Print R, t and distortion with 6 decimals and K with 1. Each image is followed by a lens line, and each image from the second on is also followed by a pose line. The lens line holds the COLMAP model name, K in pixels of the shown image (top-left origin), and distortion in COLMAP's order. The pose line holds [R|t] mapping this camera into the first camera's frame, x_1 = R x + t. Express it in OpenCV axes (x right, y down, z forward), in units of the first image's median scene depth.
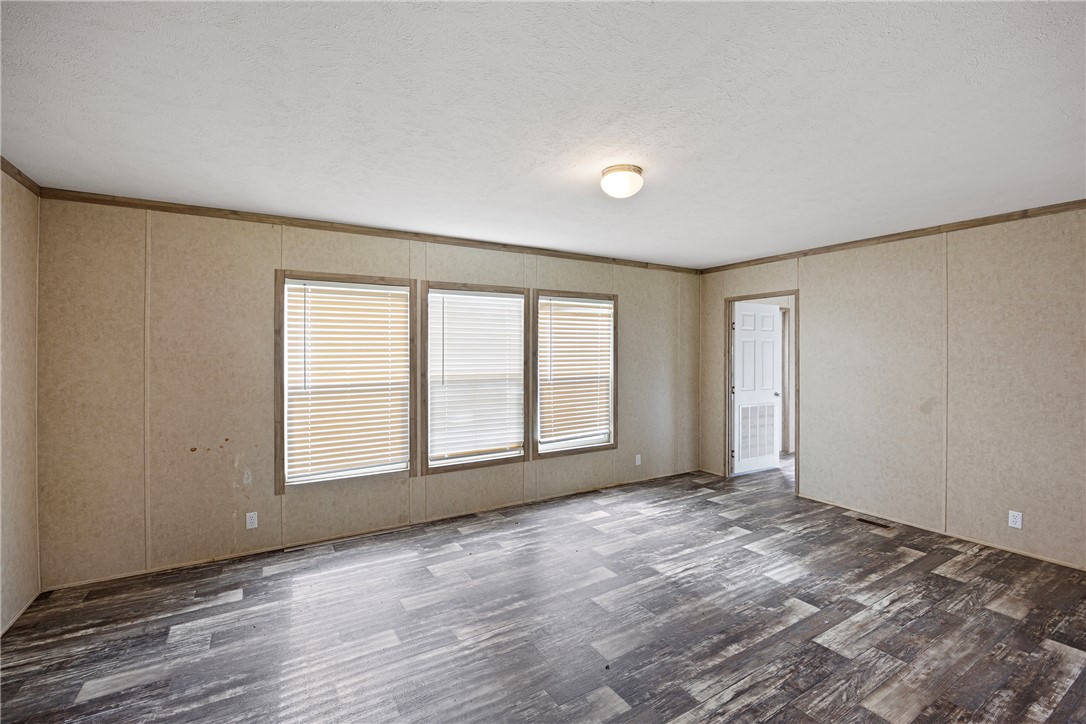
lens RADIAL K [[488.7, 0, 544.7], [0, 488.7, 355.3], [0, 0, 1]] dist [-0.001524, -0.000101]
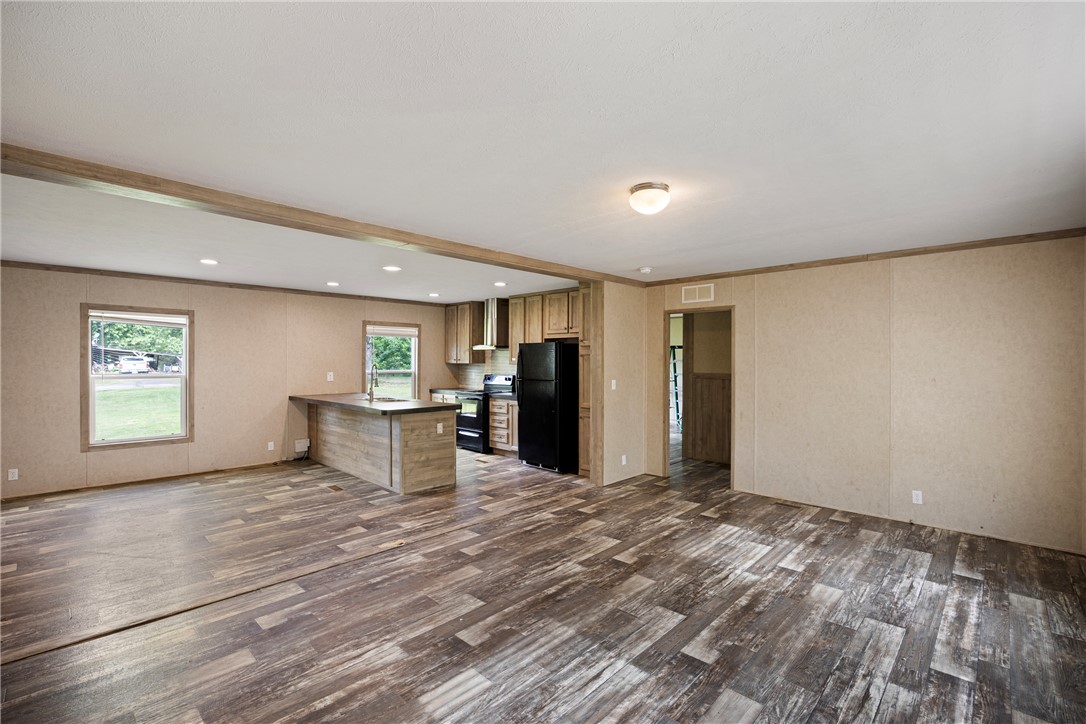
lens RADIAL K [[488.7, 0, 546.9], [0, 488.7, 362.3], [0, 0, 1]] dist [-0.001524, -0.000101]
pose [[-0.966500, -0.000636, -0.256667, 0.642030], [-0.004442, 0.999889, 0.014248, -0.014439], [0.256629, 0.014911, -0.966395, 1.962435]]
